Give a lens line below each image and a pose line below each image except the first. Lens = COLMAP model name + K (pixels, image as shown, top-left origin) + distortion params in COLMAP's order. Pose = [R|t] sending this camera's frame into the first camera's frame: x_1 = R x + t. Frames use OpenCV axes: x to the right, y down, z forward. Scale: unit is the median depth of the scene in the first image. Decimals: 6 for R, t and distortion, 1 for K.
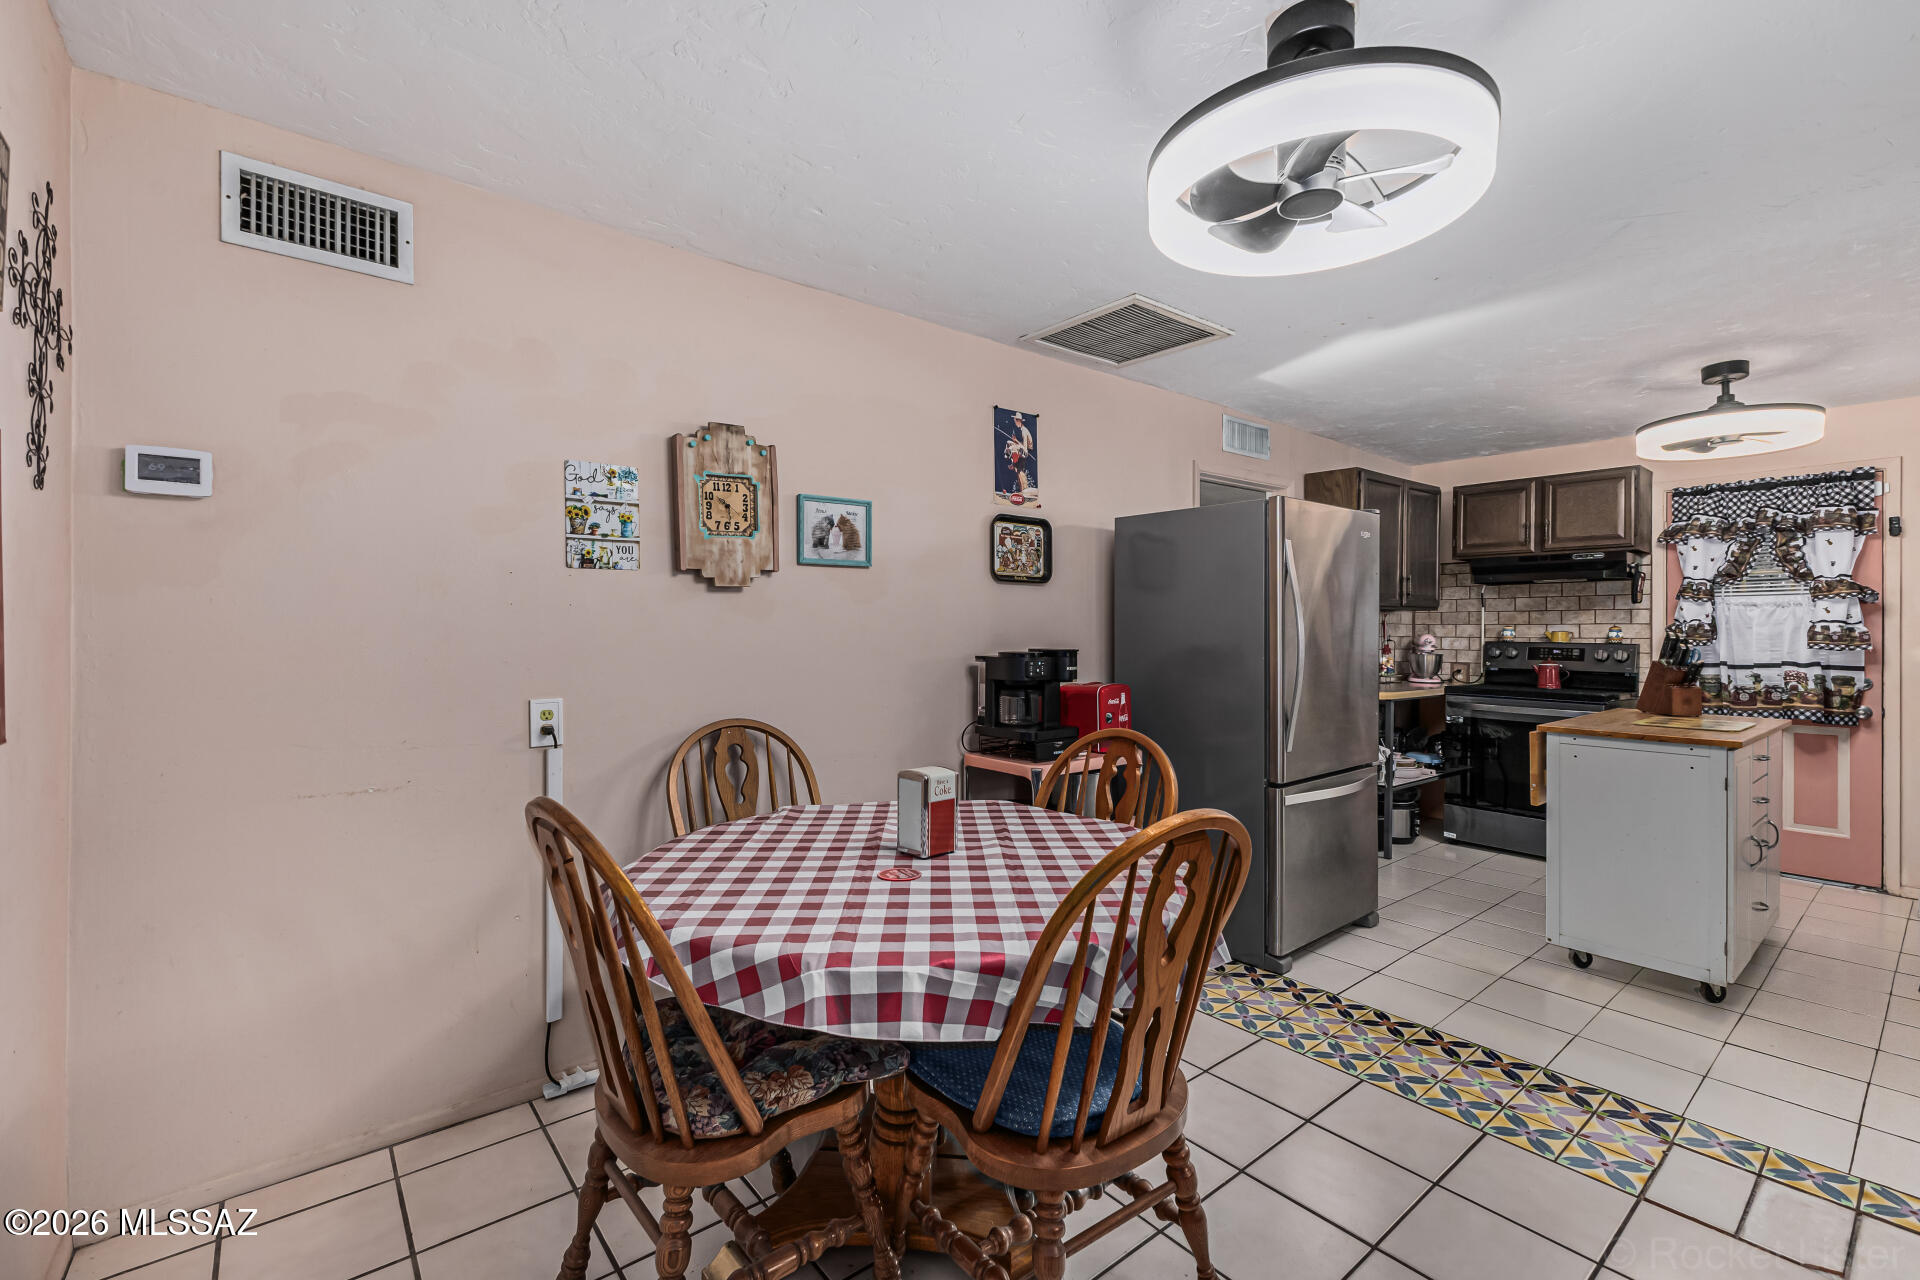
lens RADIAL K [[830.1, 0, 965.4], [0, 830.1, 632.9], [0, 0, 1]] dist [0.011219, -0.001796]
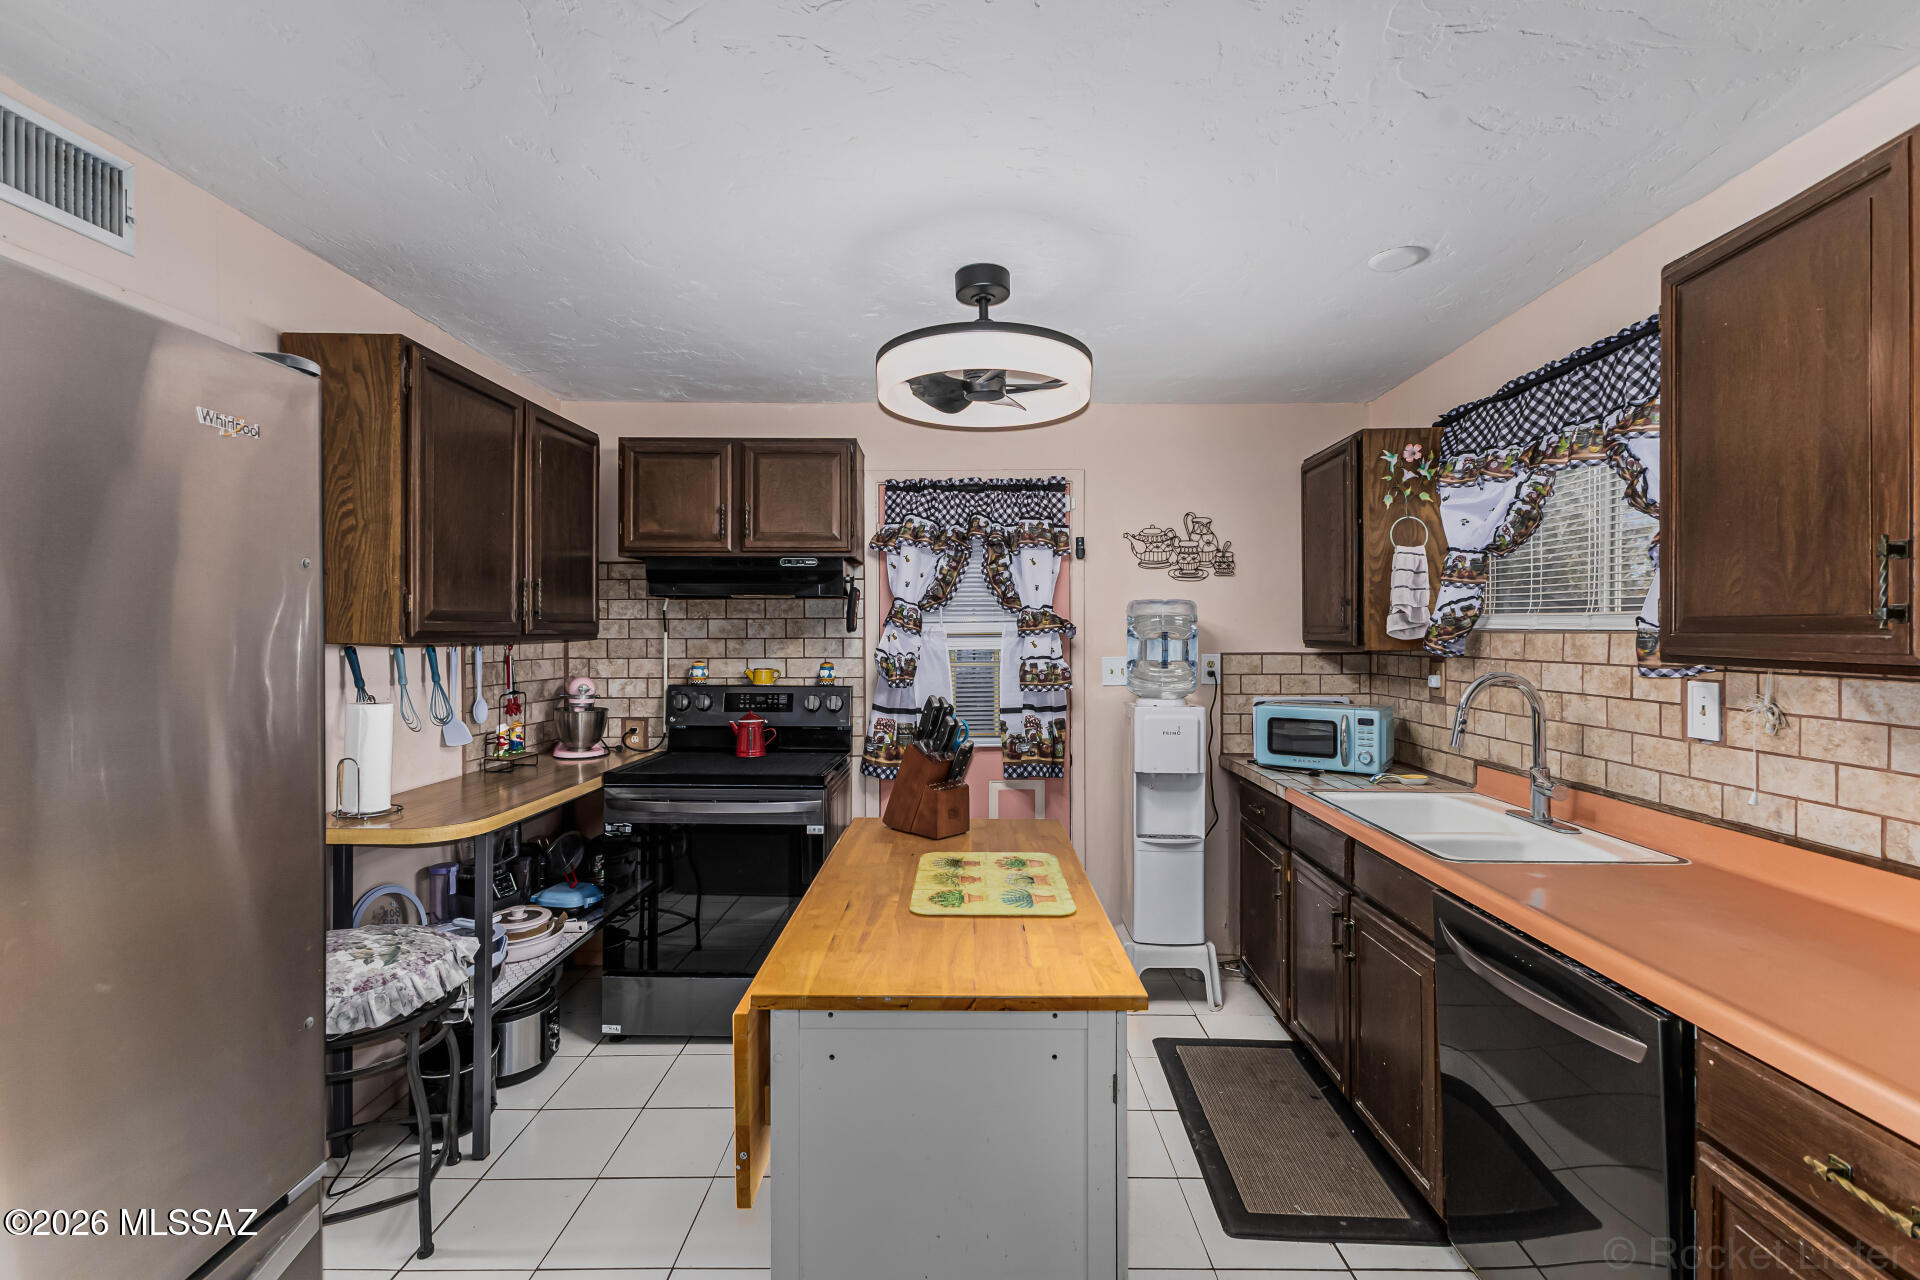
lens RADIAL K [[830.1, 0, 951.6], [0, 830.1, 635.6], [0, 0, 1]] dist [0.011219, -0.001796]
pose [[0.649673, -0.007733, 0.760175, 0.357774], [0.005883, 0.999969, 0.005144, -0.040138], [-0.760191, 0.001130, 0.649699, 0.534701]]
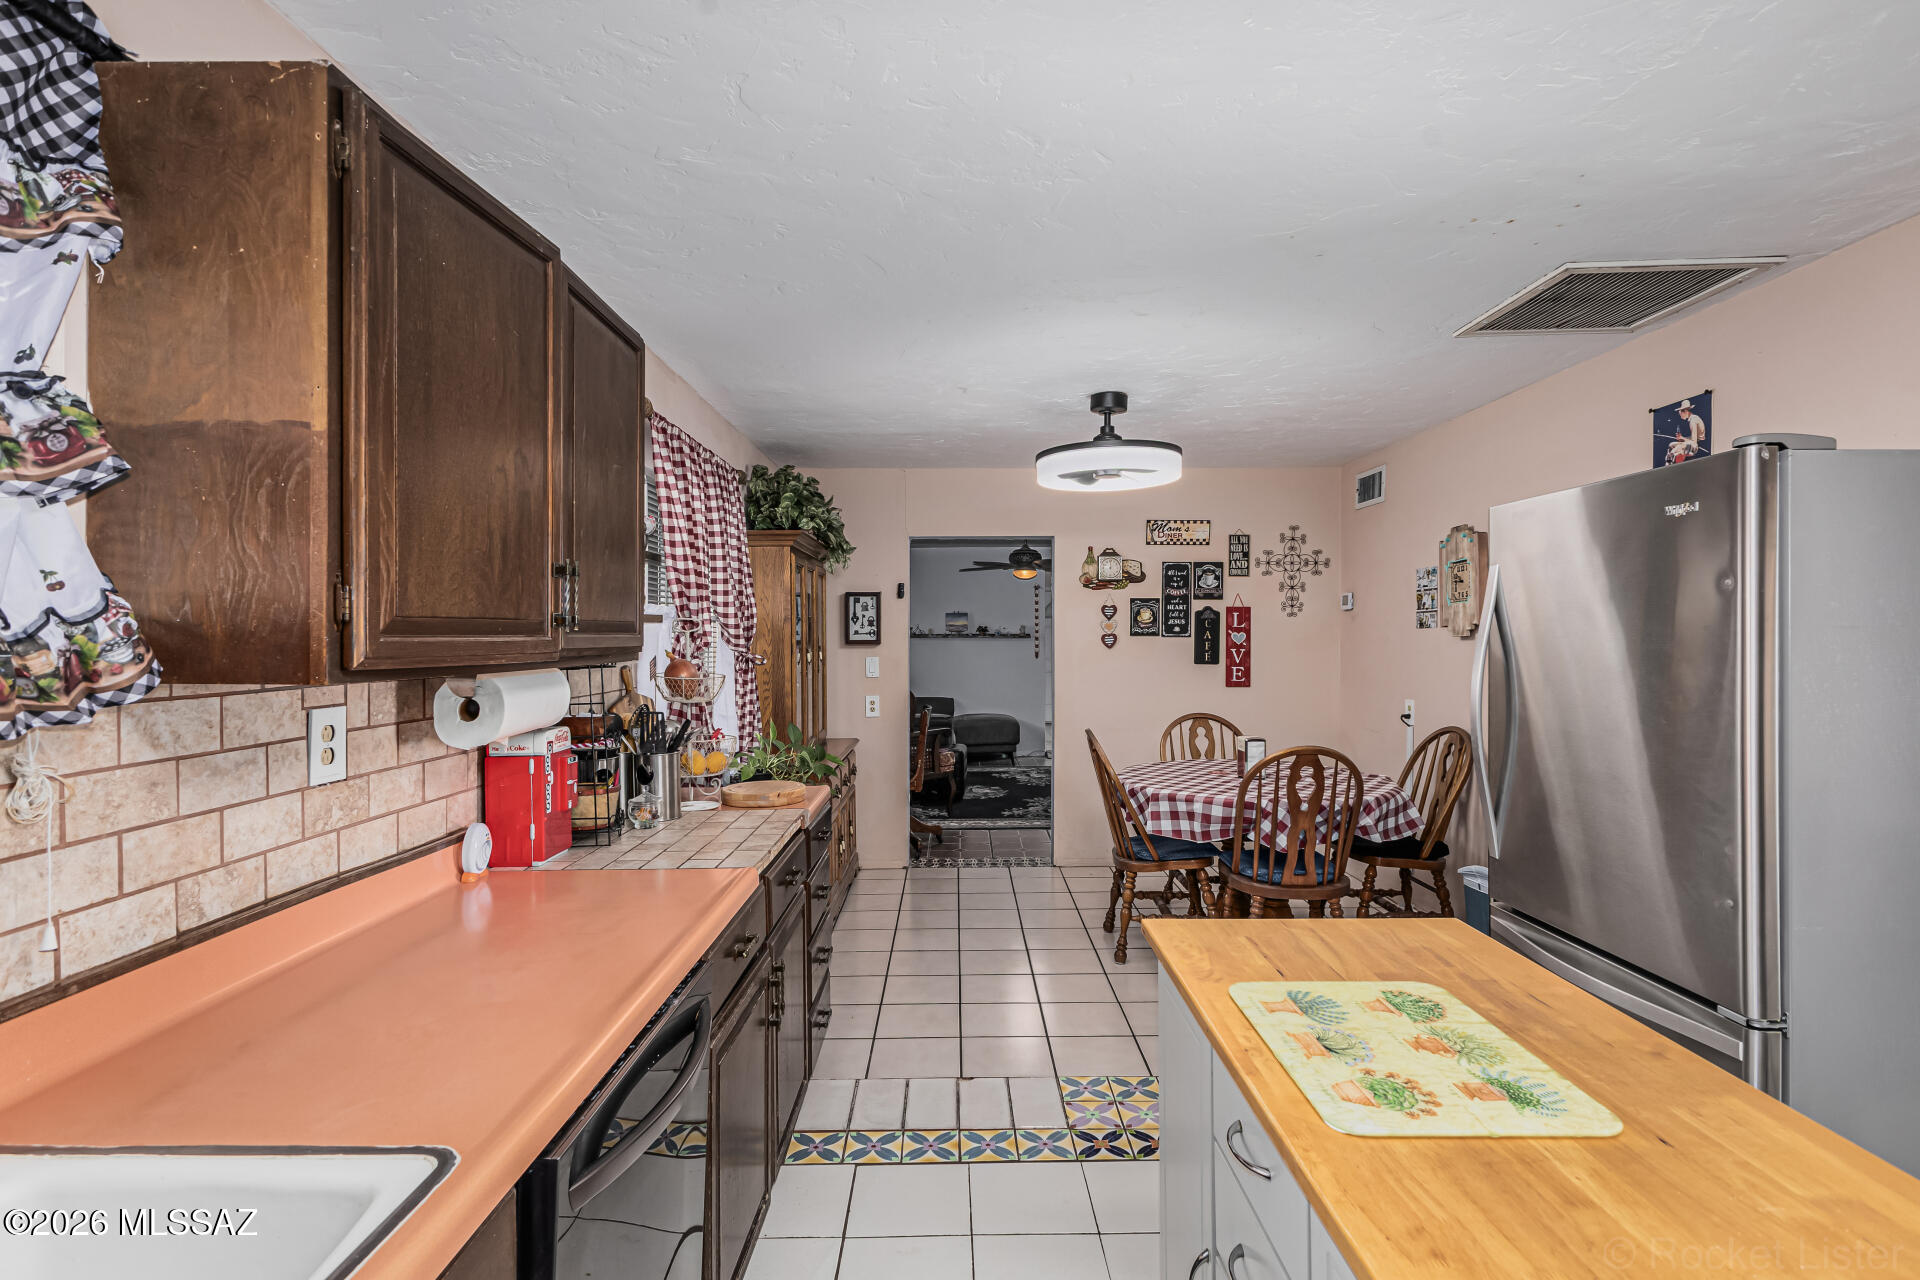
lens RADIAL K [[922.8, 0, 959.6], [0, 922.8, 655.4], [0, 0, 1]] dist [0.005735, -0.000342]
pose [[-0.632587, 0.018175, -0.774276, 0.988988], [-0.001904, 0.999685, 0.025021, -0.039506], [0.774487, 0.017302, -0.632354, 0.866882]]
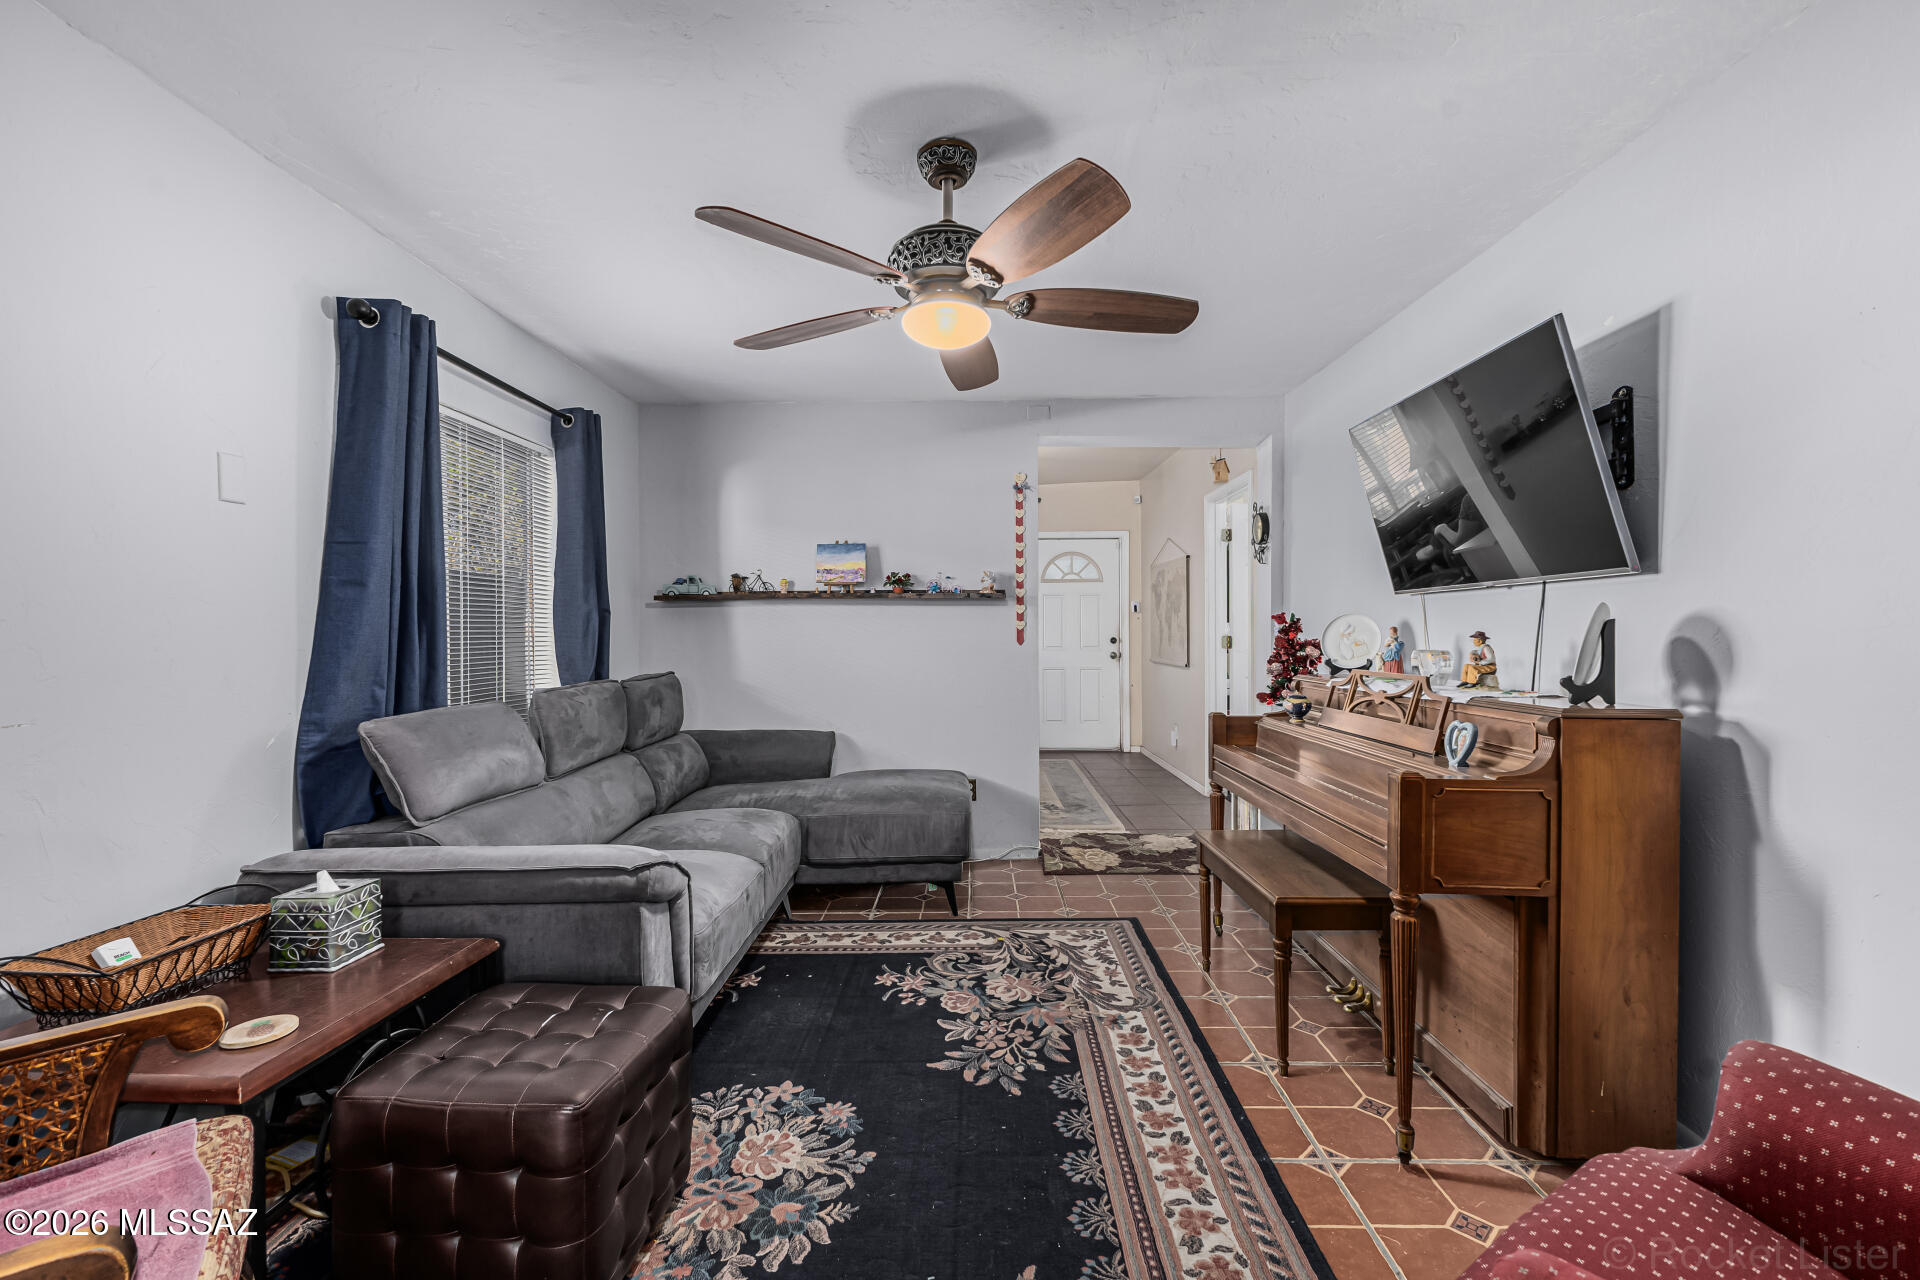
lens RADIAL K [[830.1, 0, 965.8], [0, 830.1, 629.2], [0, 0, 1]] dist [0.011219, -0.001796]
pose [[-0.643082, 0.001282, -0.765796, -0.343678], [-0.001904, 0.999993, 0.003273, 0.010832], [0.765795, 0.003563, -0.643075, -0.007636]]
